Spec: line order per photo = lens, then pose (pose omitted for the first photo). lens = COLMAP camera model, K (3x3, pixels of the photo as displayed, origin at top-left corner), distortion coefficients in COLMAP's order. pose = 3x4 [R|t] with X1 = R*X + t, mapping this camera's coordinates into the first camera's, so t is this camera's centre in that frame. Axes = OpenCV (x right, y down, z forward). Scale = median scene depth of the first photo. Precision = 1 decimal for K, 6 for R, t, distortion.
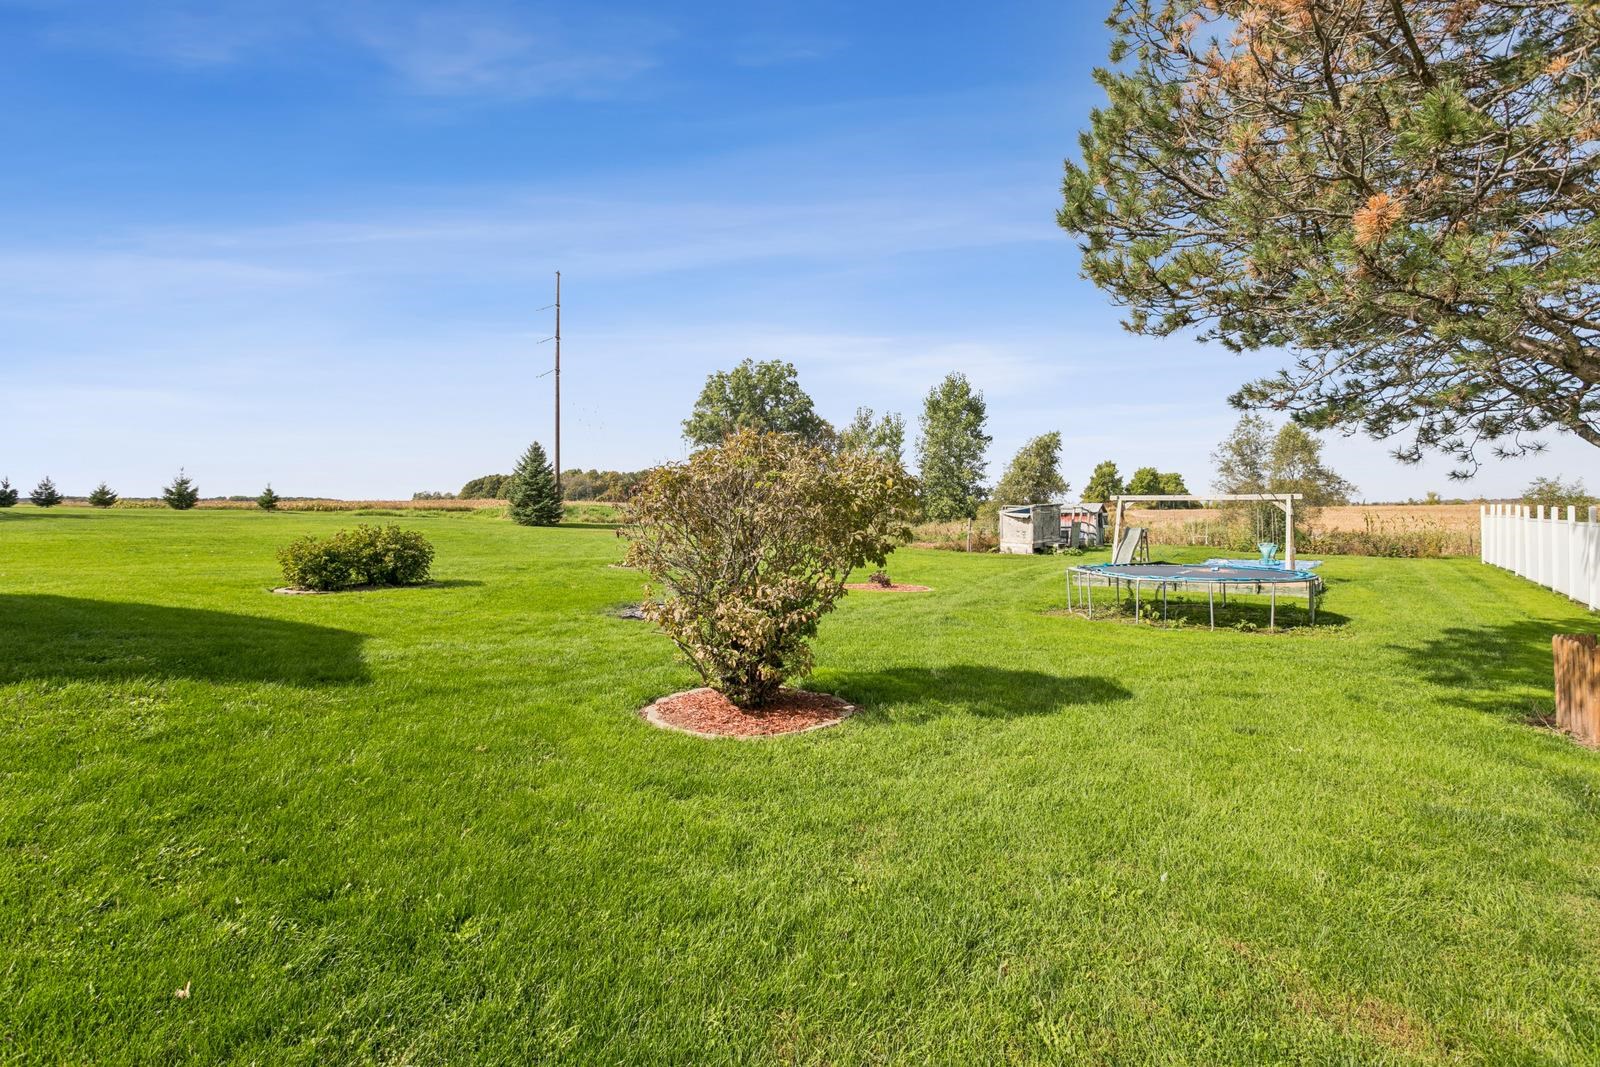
lens RADIAL K [[777.1, 0, 800.0], [0, 777.1, 533.5], [0, 0, 1]] dist [0.000611, 0.009206]
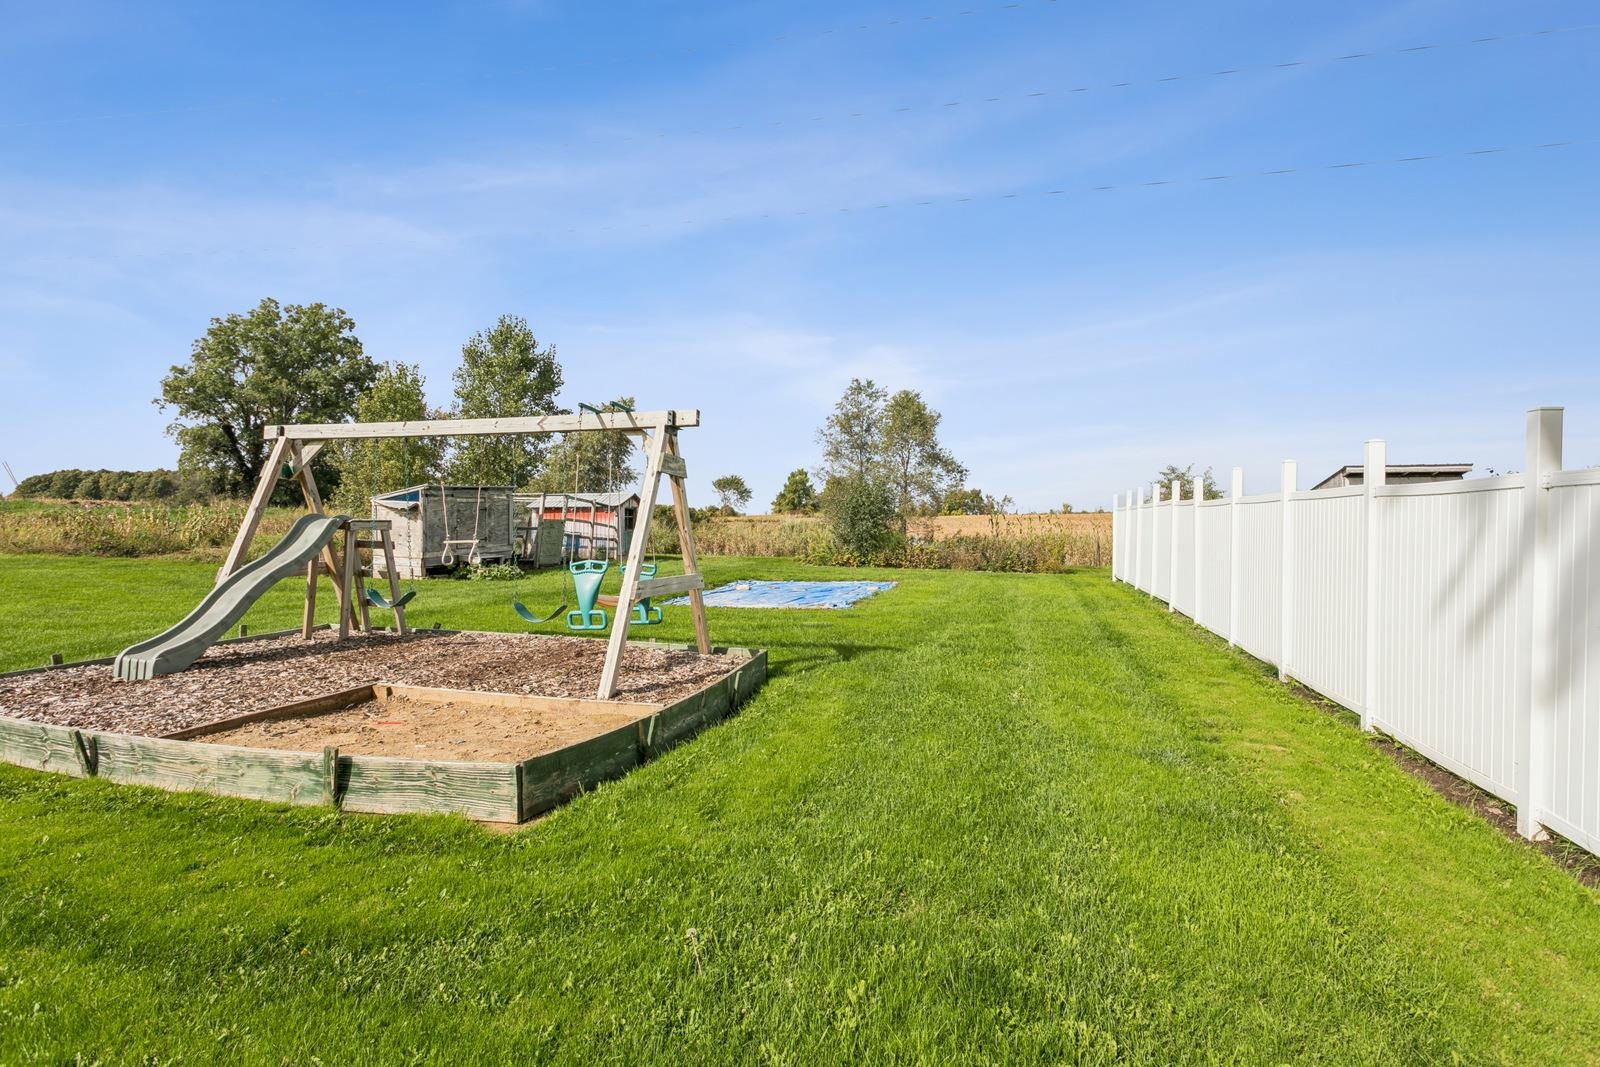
lens RADIAL K [[777.1, 0, 800.0], [0, 777.1, 533.5], [0, 0, 1]] dist [0.000611, 0.009206]
pose [[0.939637, -0.001704, 0.342167, 0.304603], [0.005638, 0.999929, -0.010503, 0.002923], [-0.342125, 0.011798, 0.939580, 0.360104]]
